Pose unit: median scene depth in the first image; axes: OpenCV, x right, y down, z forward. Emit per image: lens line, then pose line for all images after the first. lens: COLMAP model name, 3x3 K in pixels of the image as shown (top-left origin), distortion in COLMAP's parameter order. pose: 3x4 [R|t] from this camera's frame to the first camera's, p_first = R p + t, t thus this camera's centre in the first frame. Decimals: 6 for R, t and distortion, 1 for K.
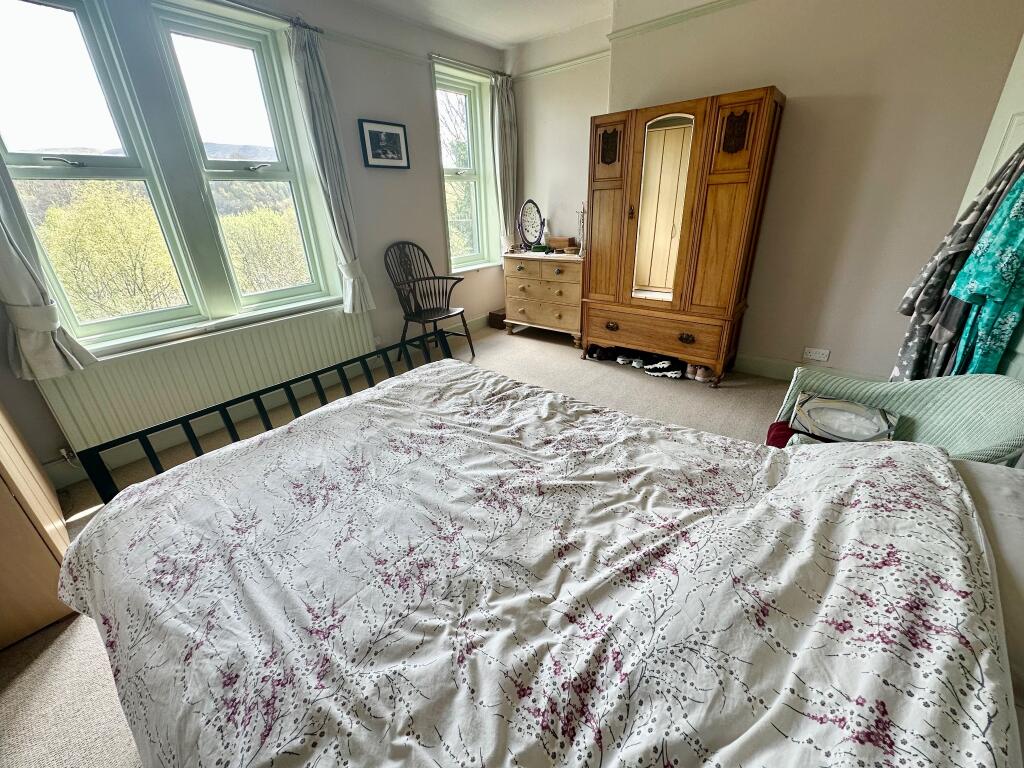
lens RADIAL K [[410.5, 0, 507.3], [0, 410.5, 384.8], [0, 0, 1]] dist [-0.004001, 0.000638]
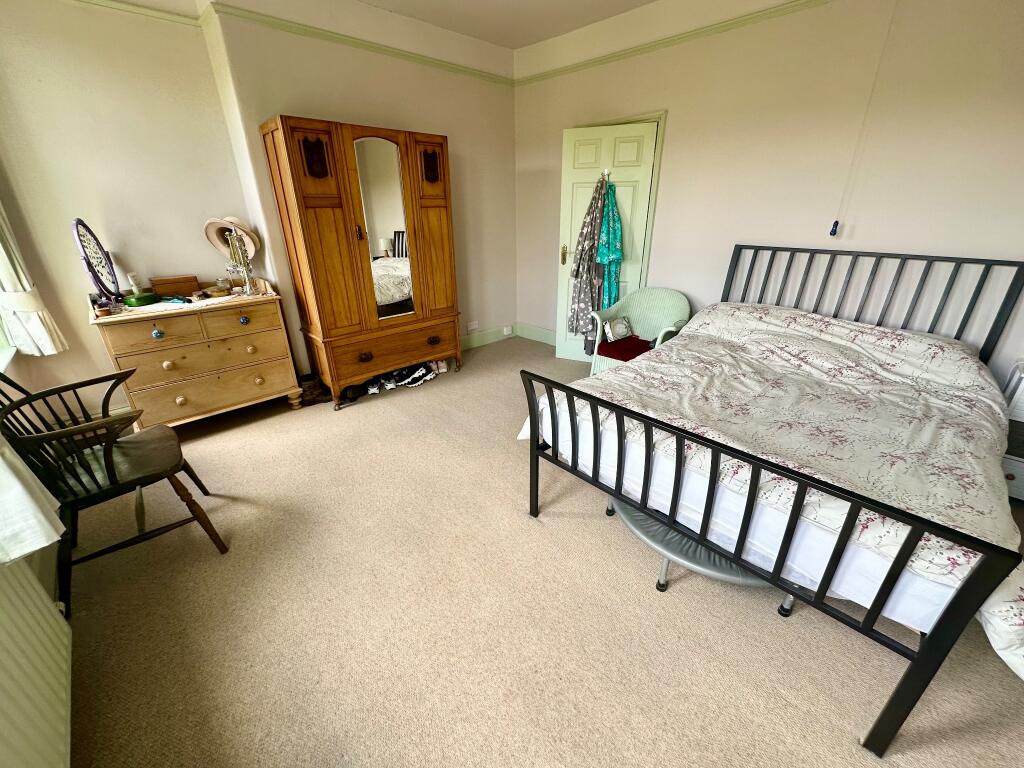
lens RADIAL K [[410.5, 0, 511.1], [0, 410.5, 387.8], [0, 0, 1]] dist [-0.004001, 0.000638]
pose [[0.117266, -0.364390, 0.923834, -0.609205], [0.410746, 0.864752, 0.288949, -0.230838], [-0.904177, 0.345577, 0.251078, 0.544187]]
